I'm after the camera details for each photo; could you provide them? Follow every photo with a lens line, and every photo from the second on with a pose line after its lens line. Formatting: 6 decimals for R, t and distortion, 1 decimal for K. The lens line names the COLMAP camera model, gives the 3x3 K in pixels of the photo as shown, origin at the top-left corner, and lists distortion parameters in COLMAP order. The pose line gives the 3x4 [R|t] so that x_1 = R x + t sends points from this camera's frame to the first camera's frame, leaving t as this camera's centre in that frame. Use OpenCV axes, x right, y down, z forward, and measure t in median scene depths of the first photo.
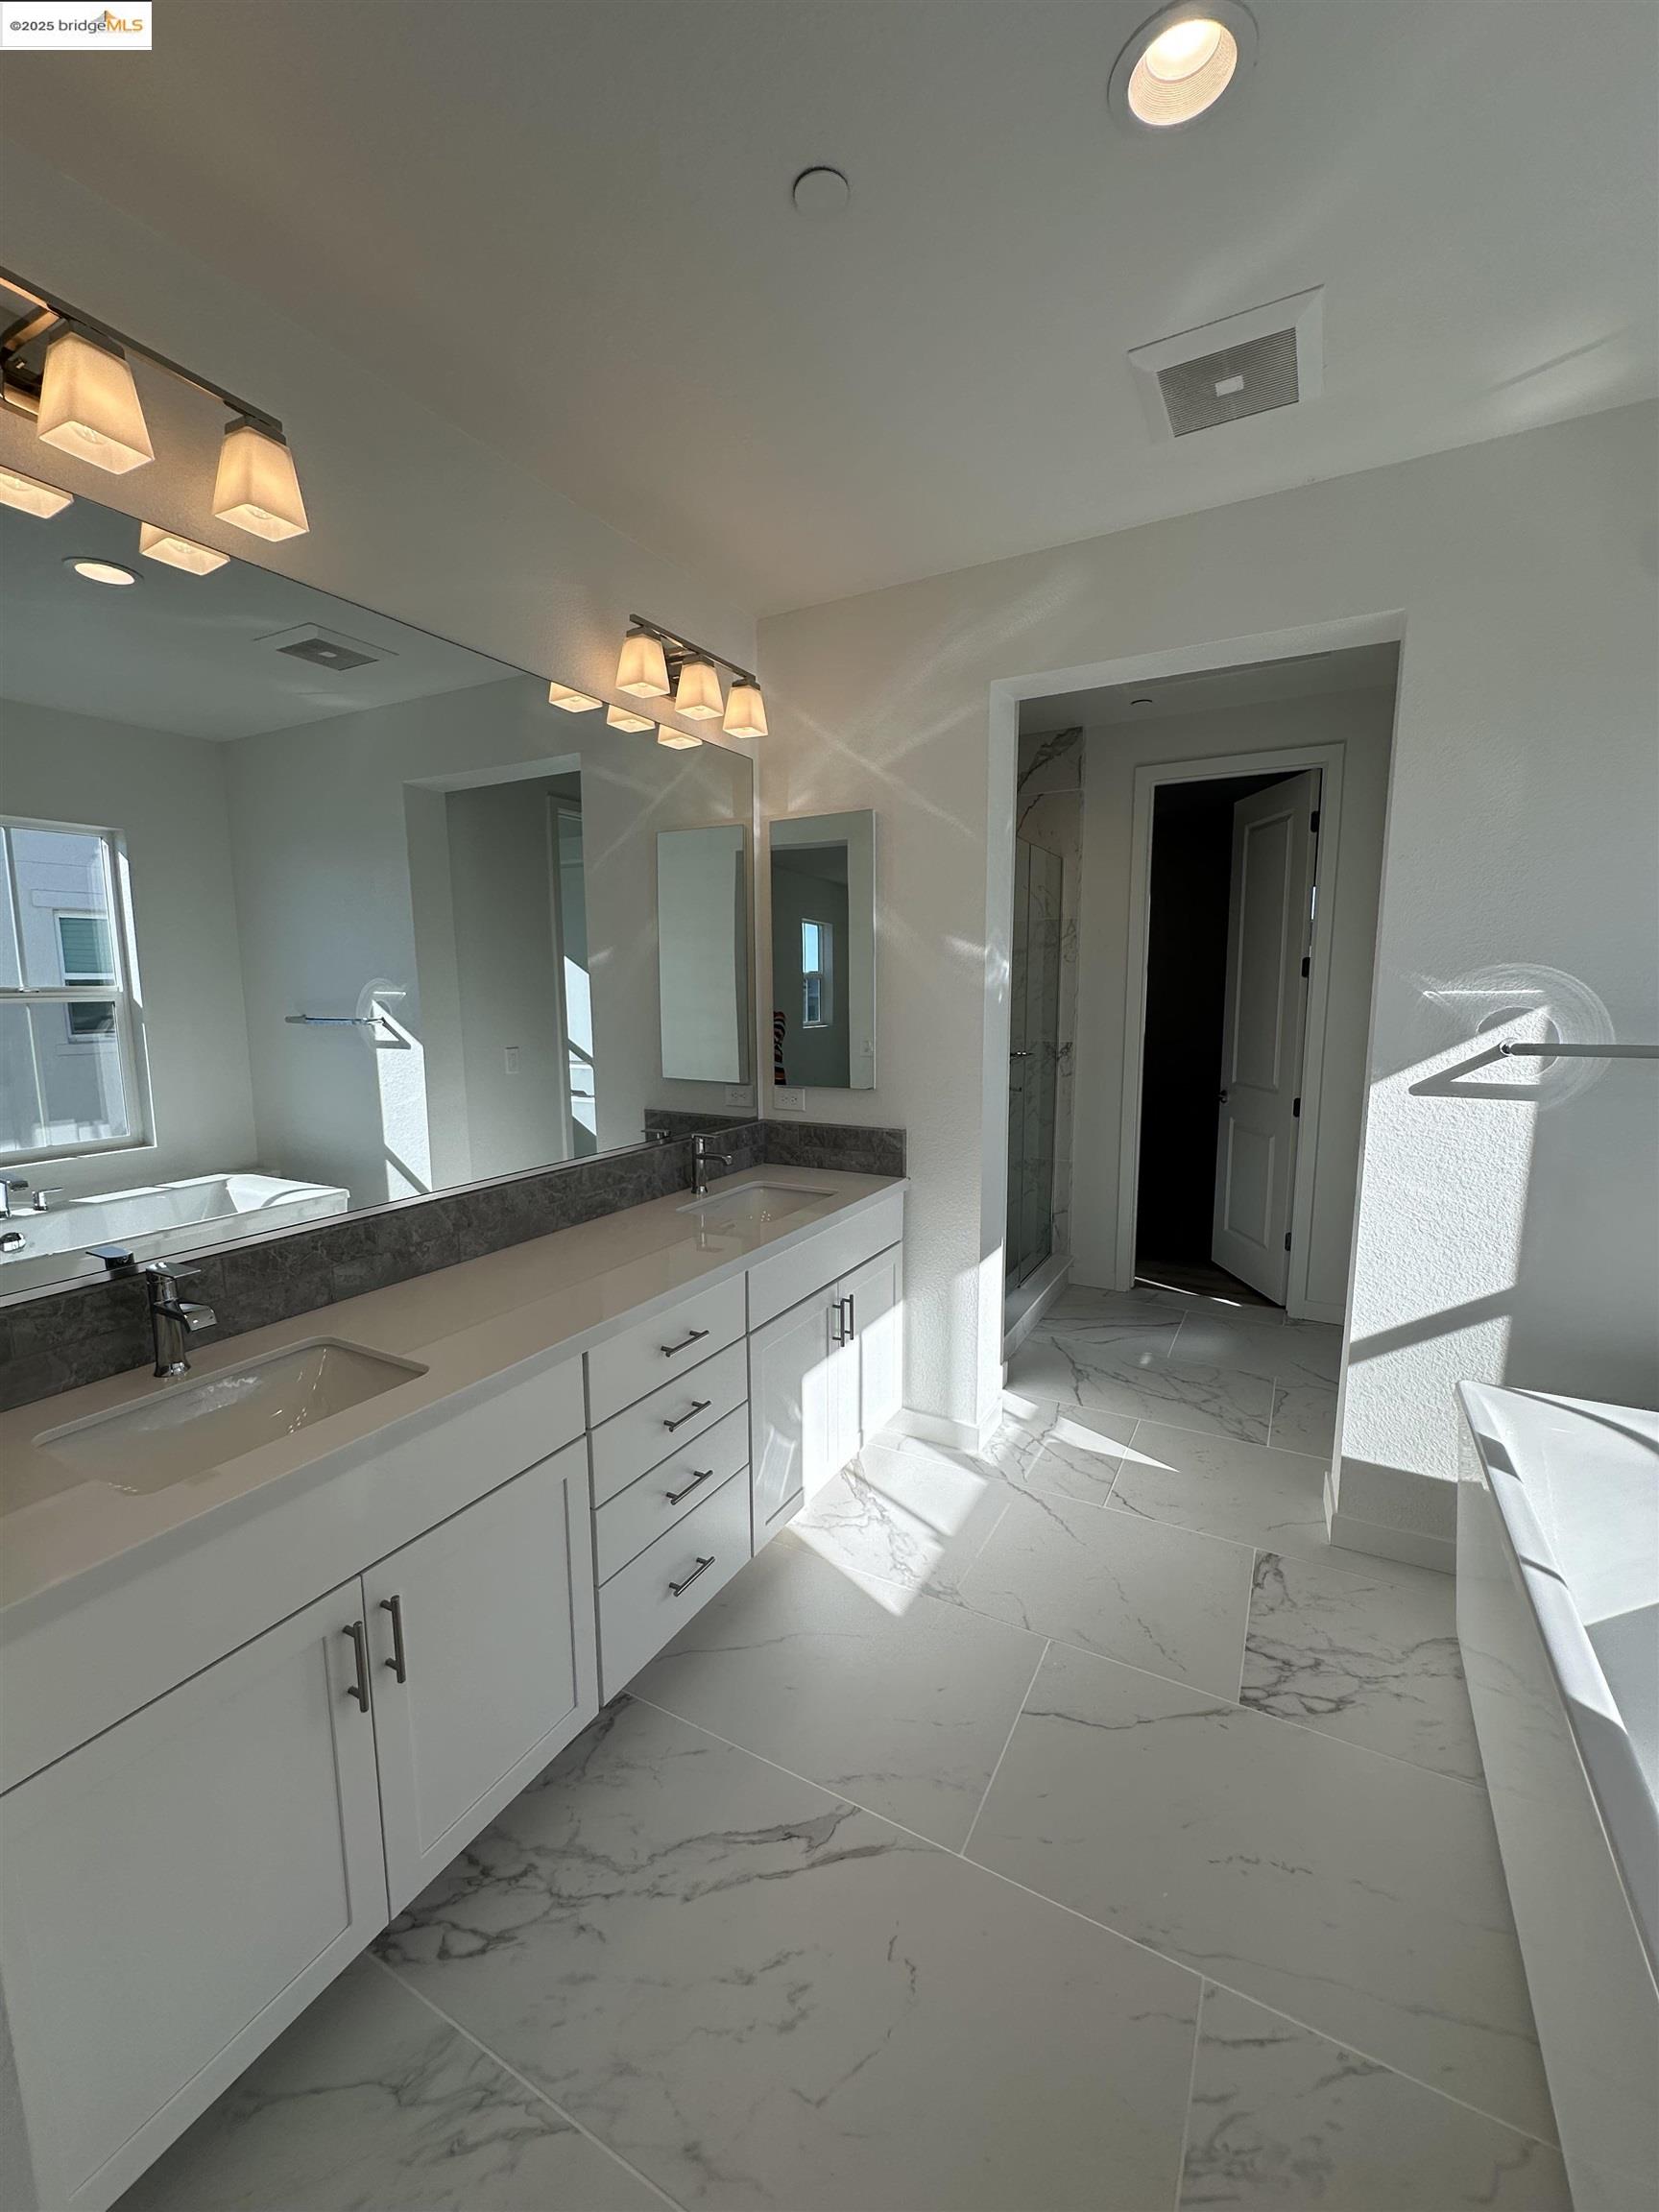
lens RADIAL K [[888.3, 0, 830.1], [0, 888.3, 1102.8], [0, 0, 1]] dist [0.001877, 0.000088]
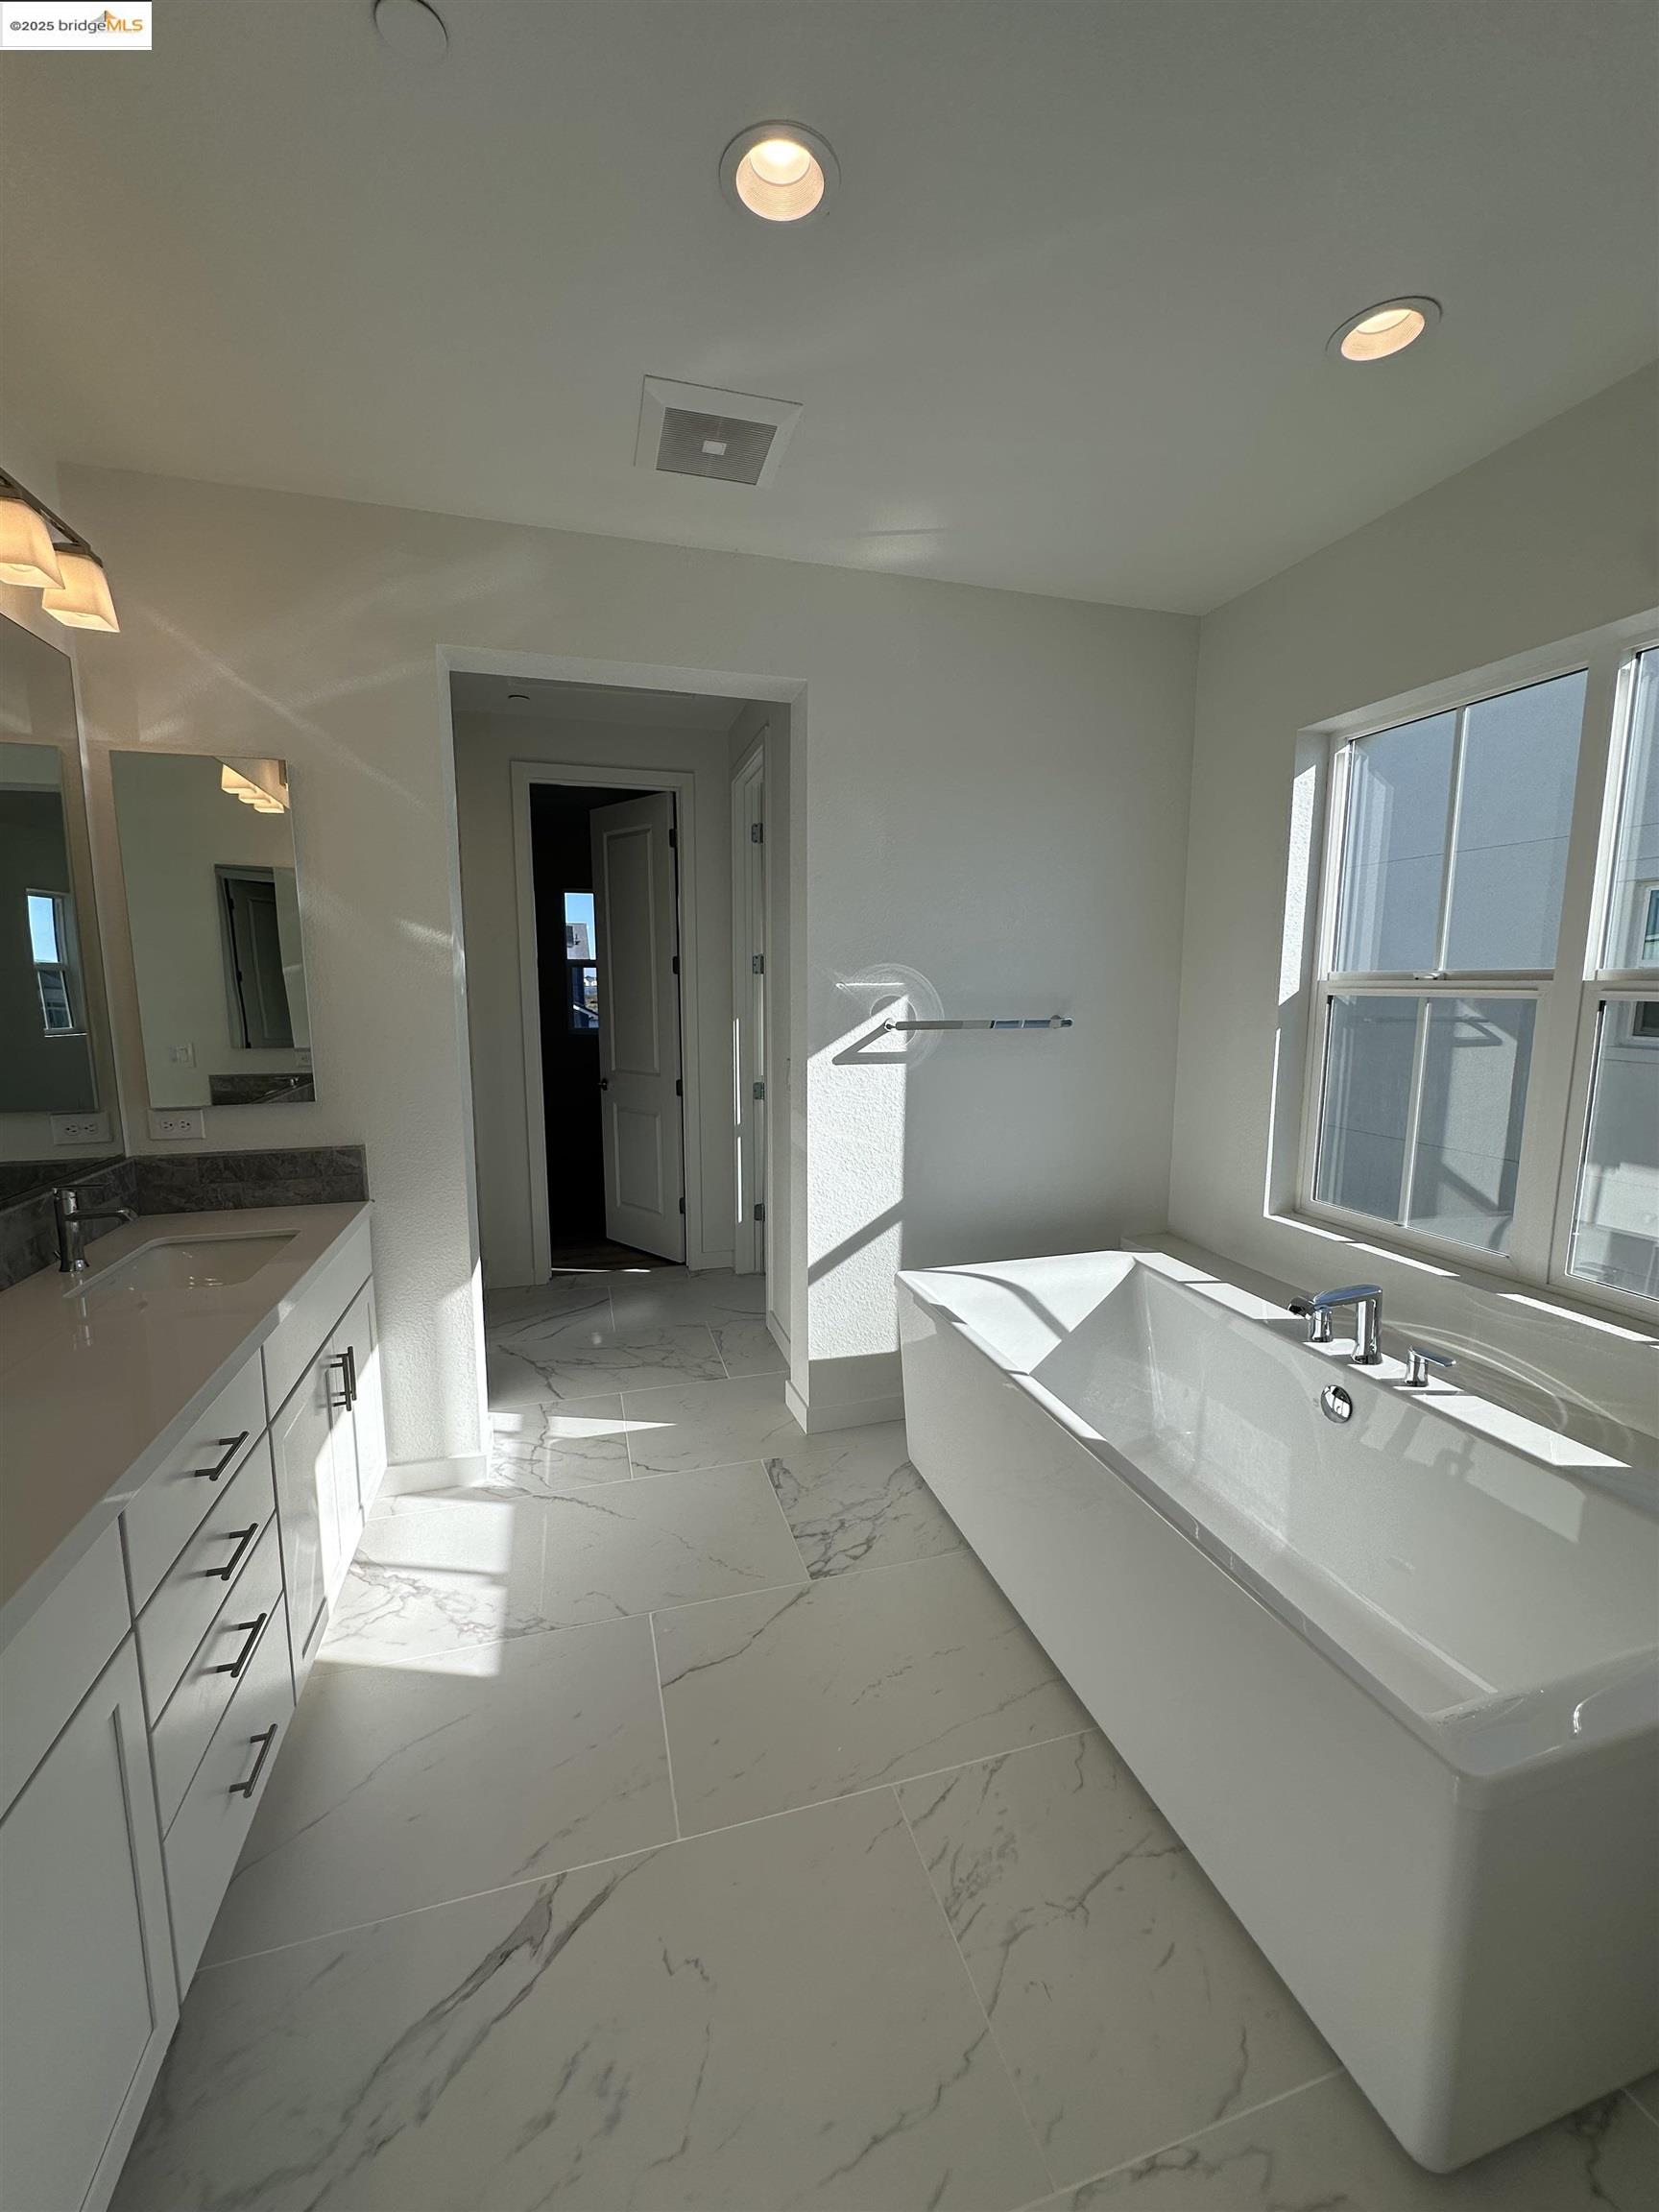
lens RADIAL K [[888.3, 0, 829.4], [0, 888.3, 1103.2], [0, 0, 1]] dist [0.001877, 0.000088]
pose [[0.705442, -0.090527, 0.702962, -0.249557], [0.089252, 0.995261, 0.038602, -0.003598], [-0.703126, 0.035509, 0.710179, 0.094551]]
